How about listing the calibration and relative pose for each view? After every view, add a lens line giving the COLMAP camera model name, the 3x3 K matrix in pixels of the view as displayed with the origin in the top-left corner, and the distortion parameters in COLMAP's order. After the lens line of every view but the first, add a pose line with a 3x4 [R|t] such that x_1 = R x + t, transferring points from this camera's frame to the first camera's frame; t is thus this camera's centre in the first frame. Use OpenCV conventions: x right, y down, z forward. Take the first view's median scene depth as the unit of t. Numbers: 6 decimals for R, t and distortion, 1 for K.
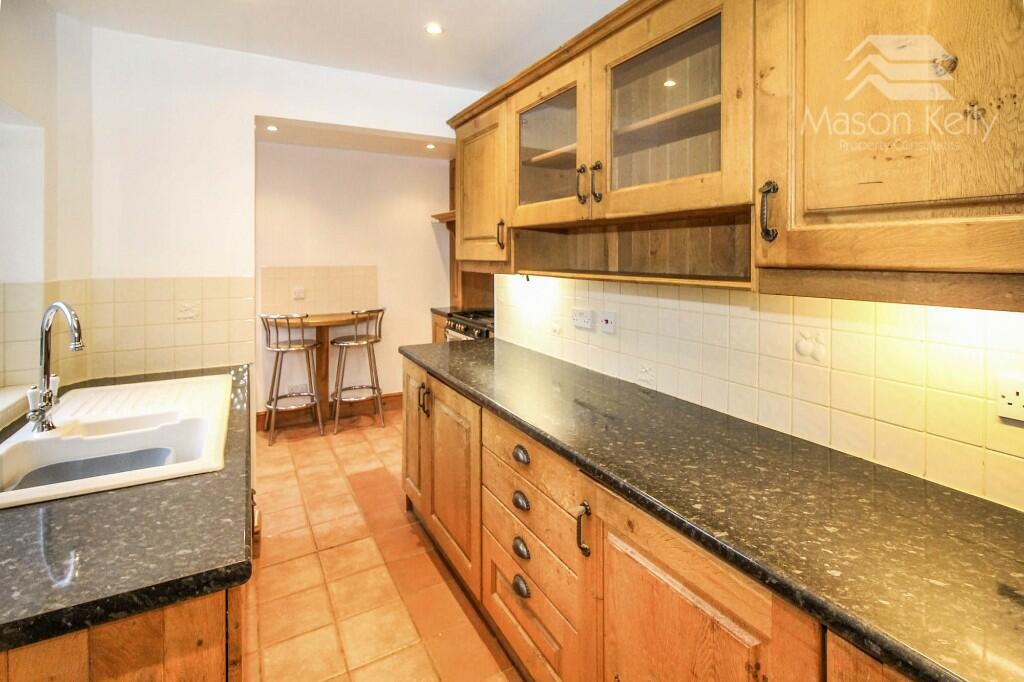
lens RADIAL K [[495.5, 0, 513.7], [0, 495.5, 255.0], [0, 0, 1]] dist [0.000075, -0.000008]
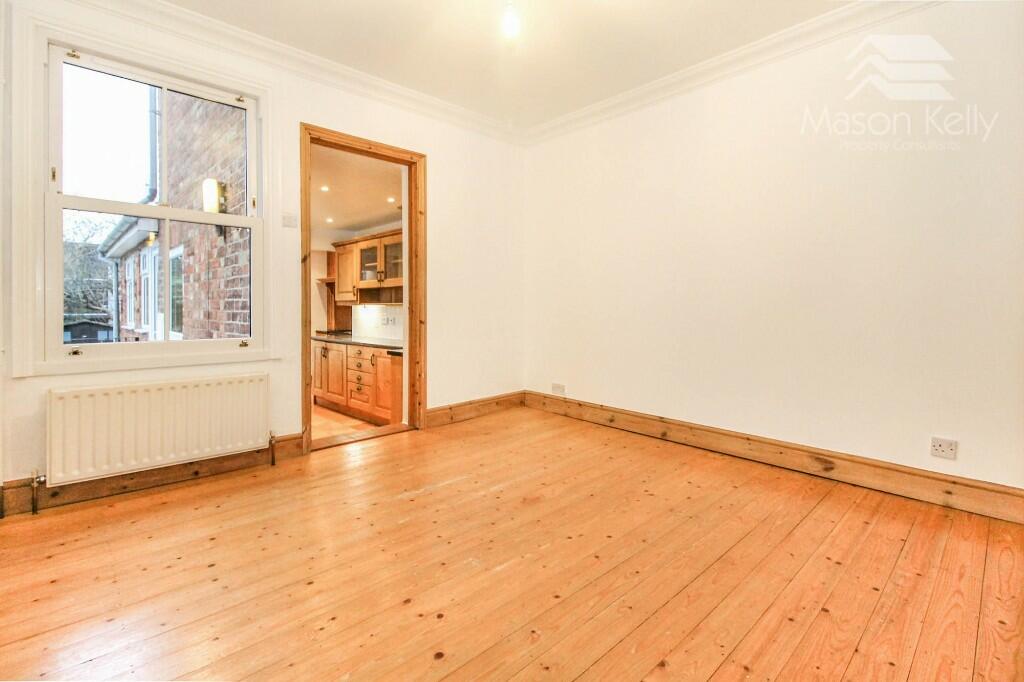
lens RADIAL K [[481.1, 0, 512.5], [0, 481.1, 319.3], [0, 0, 1]] dist [0.000850, 0.000145]
pose [[0.962745, 0.000916, 0.270409, 0.097786], [-0.005989, 0.999821, 0.017937, 0.062997], [-0.270344, -0.018888, 0.962579, -1.806925]]
